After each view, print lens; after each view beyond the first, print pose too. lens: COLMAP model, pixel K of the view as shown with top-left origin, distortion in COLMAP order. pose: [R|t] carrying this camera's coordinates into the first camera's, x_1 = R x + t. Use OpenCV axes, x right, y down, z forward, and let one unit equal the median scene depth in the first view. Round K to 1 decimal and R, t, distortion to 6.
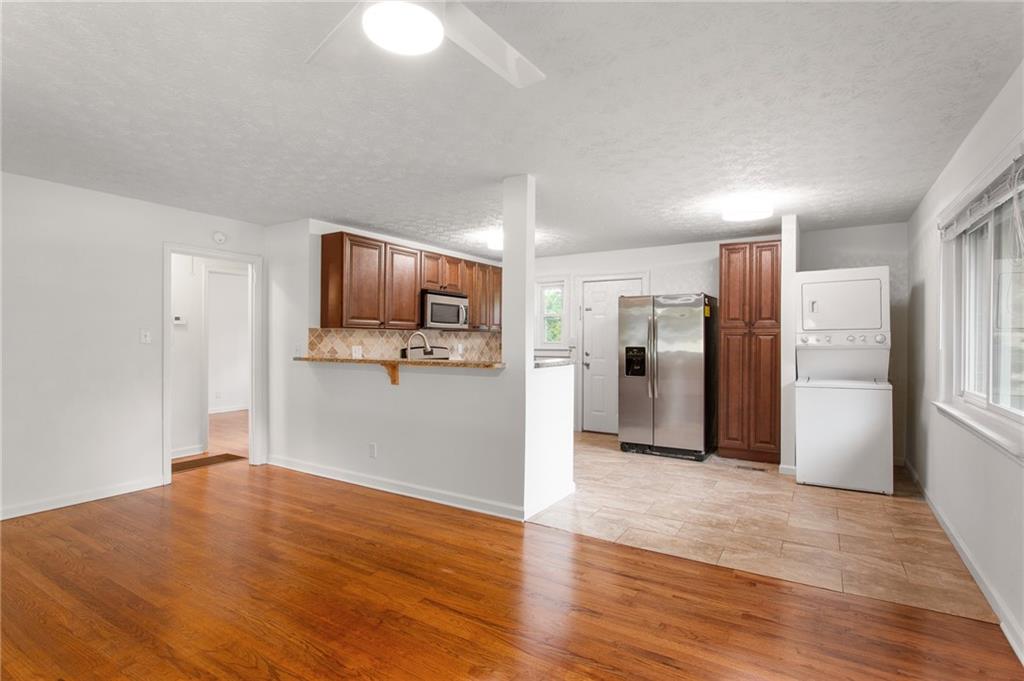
lens RADIAL K [[501.5, 0, 514.9], [0, 501.5, 340.2], [0, 0, 1]] dist [-0.005828, 0.000668]
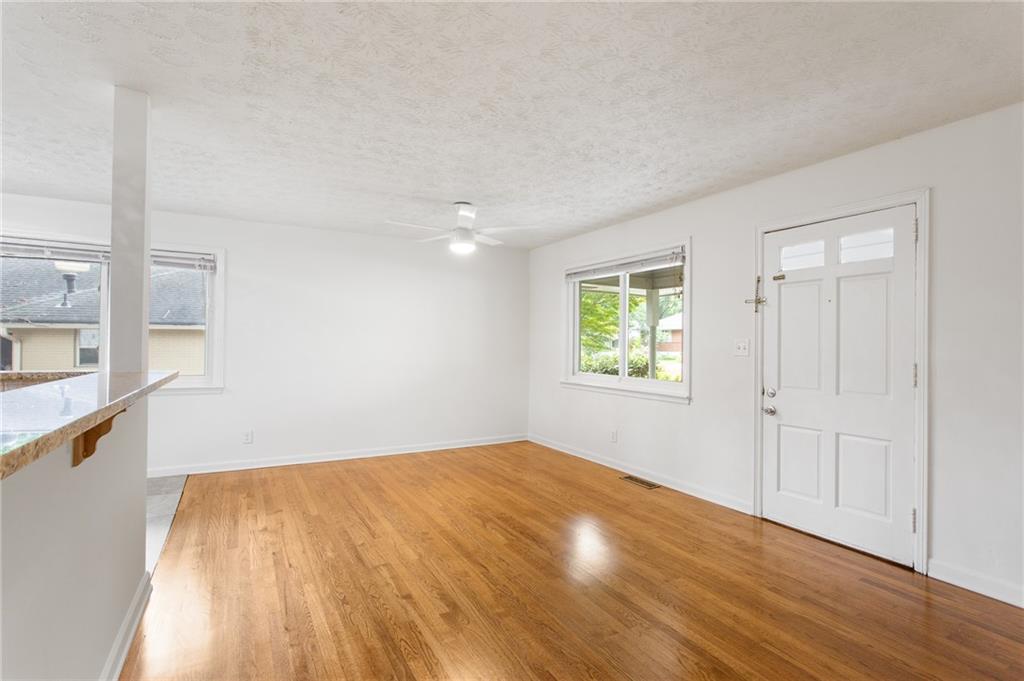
lens RADIAL K [[499.2, 0, 512.9], [0, 499.2, 338.8], [0, 0, 1]] dist [-0.008538, -0.000405]
pose [[-0.869258, -0.005848, 0.494323, -0.512035], [-0.011387, 0.999902, -0.008195, 0.001753], [-0.494227, -0.012753, -0.869239, 0.885254]]
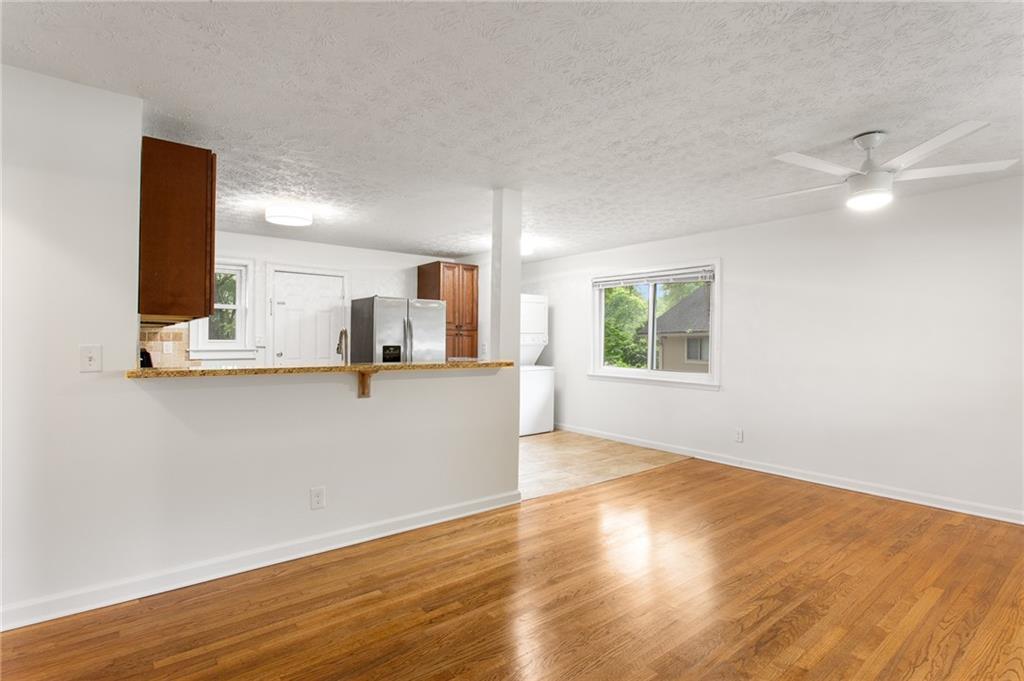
lens RADIAL K [[499.2, 0, 512.9], [0, 499.2, 338.8], [0, 0, 1]] dist [-0.008538, -0.000405]
pose [[0.339947, 0.002808, 0.940440, -0.671177], [-0.004627, 0.999988, -0.001314, -0.000544], [-0.940433, -0.003905, 0.339956, 0.412608]]
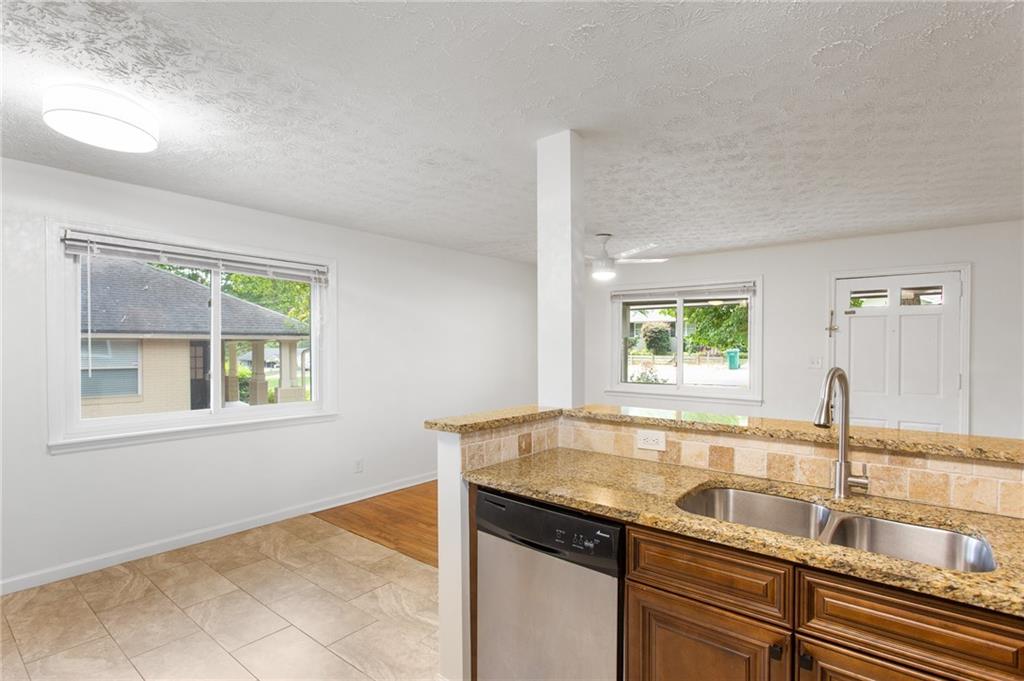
lens RADIAL K [[501.5, 0, 514.9], [0, 501.5, 340.2], [0, 0, 1]] dist [-0.005828, 0.000668]
pose [[-0.990563, -0.003270, 0.137022, -0.016295], [-0.004622, 0.999944, -0.009553, -0.025267], [-0.136983, -0.010096, -0.990522, 1.133919]]
